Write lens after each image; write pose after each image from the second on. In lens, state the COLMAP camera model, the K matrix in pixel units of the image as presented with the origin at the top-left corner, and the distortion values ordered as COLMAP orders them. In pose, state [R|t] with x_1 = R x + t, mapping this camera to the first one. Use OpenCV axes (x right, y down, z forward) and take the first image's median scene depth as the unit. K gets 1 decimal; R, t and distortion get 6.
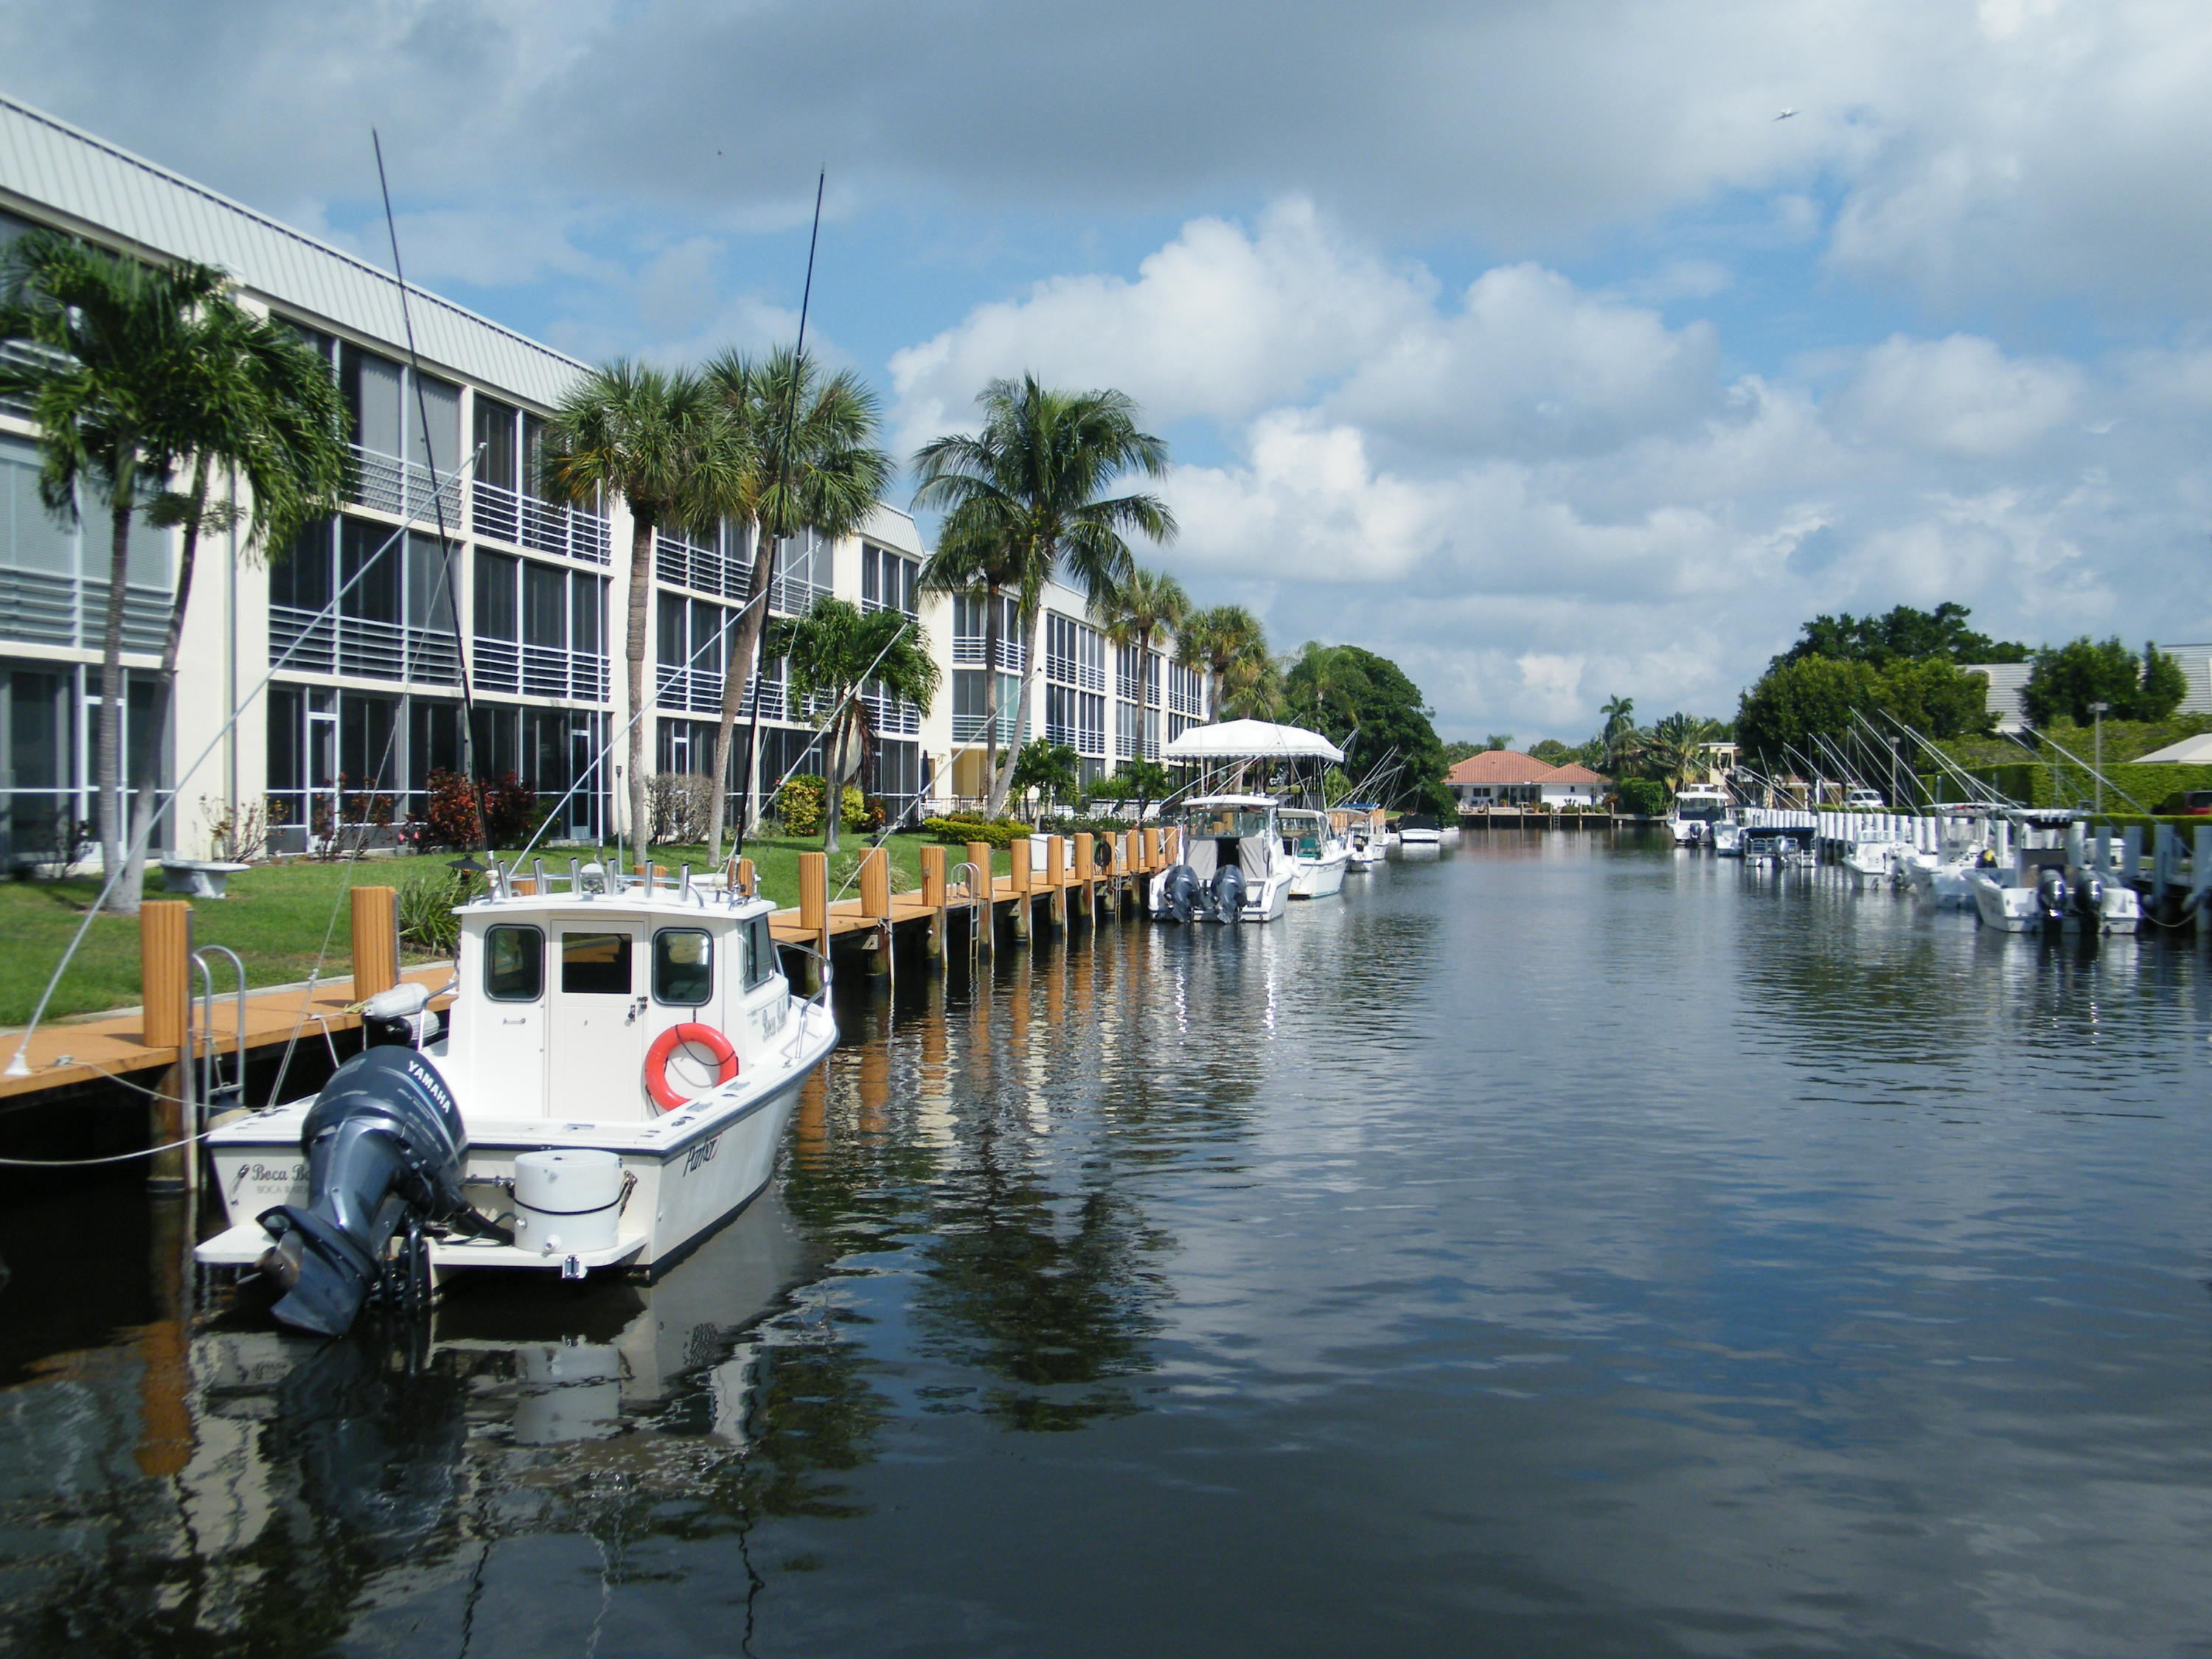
lens RADIAL K [[2515.9, 0, 1106.0], [0, 2515.9, 829.5], [0, 0, 1]] dist [-0.073205, 0.212673]
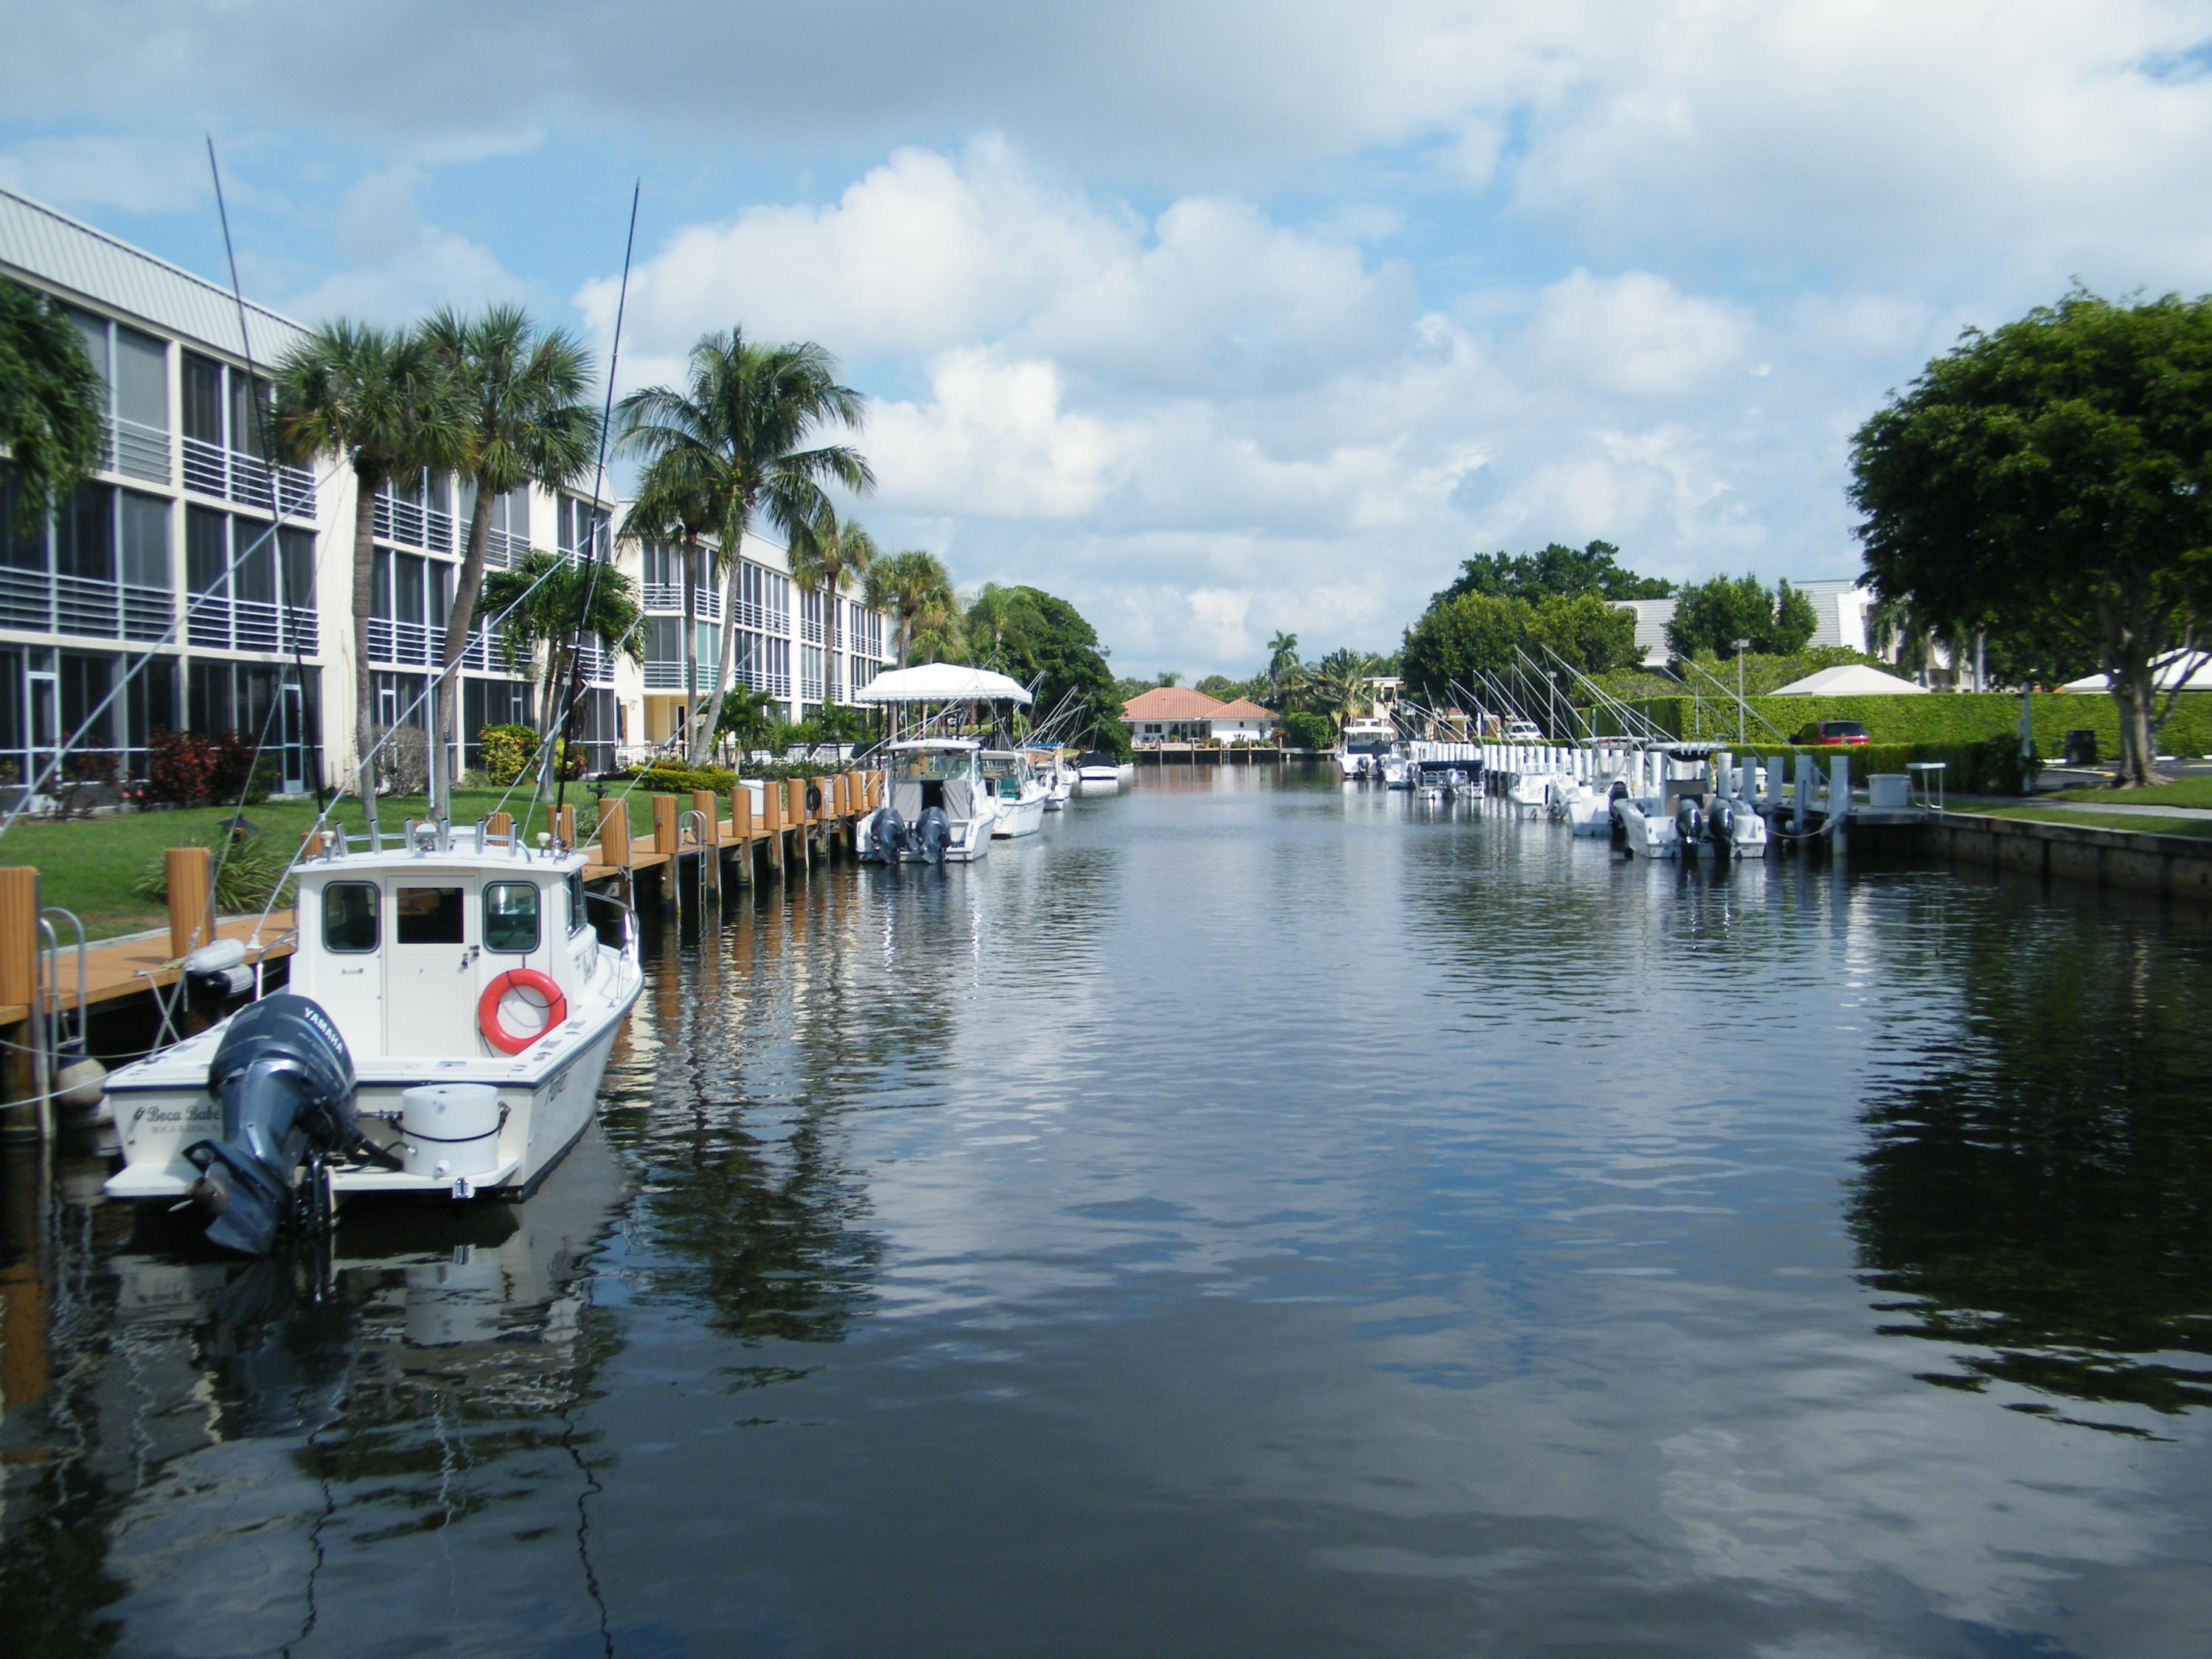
lens RADIAL K [[2515.9, 0, 1106.0], [0, 2515.9, 829.5], [0, 0, 1]] dist [-0.073205, 0.212673]
pose [[0.991200, -0.018468, 0.131077, -0.016170], [0.015228, 0.999554, 0.025680, -0.002014], [-0.131493, -0.023458, 0.991039, -0.030863]]
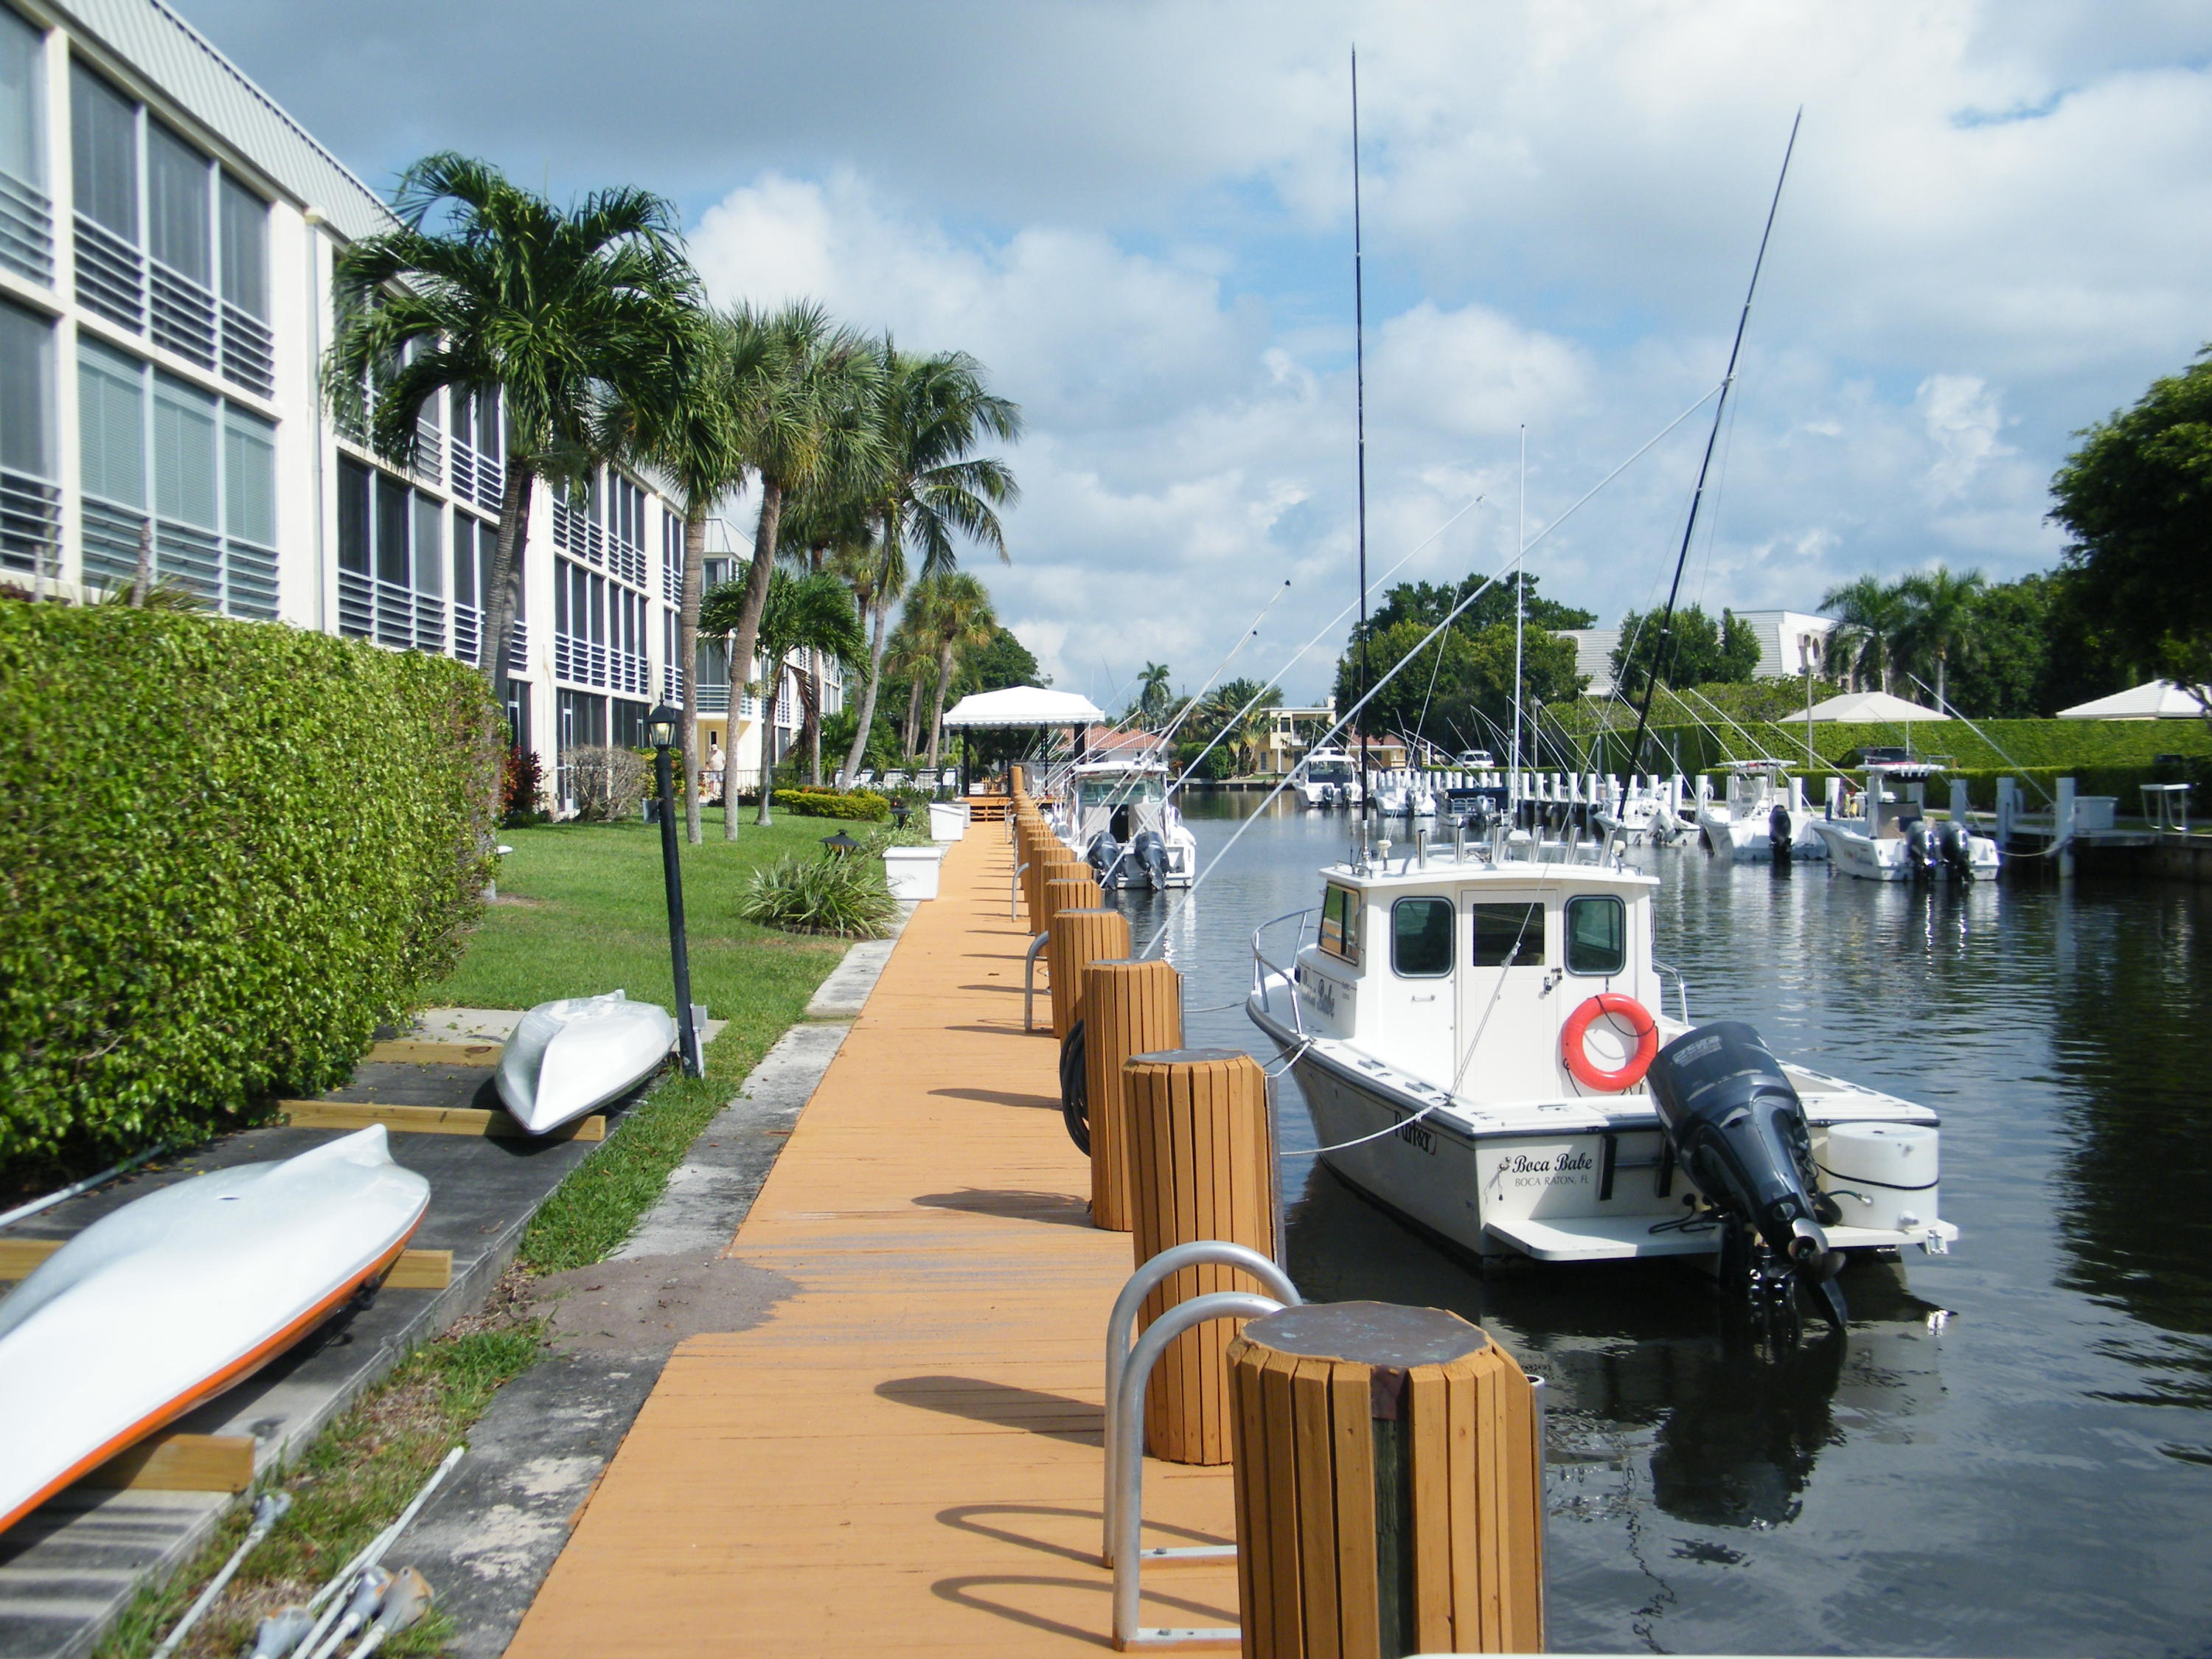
lens RADIAL K [[2515.9, 0, 1106.0], [0, 2515.9, 829.5], [0, 0, 1]] dist [-0.073205, 0.212673]
pose [[0.978692, -0.018774, 0.204476, -0.160097], [0.016264, 0.999770, 0.013951, -0.000742], [-0.204691, -0.010328, 0.978772, 0.027681]]
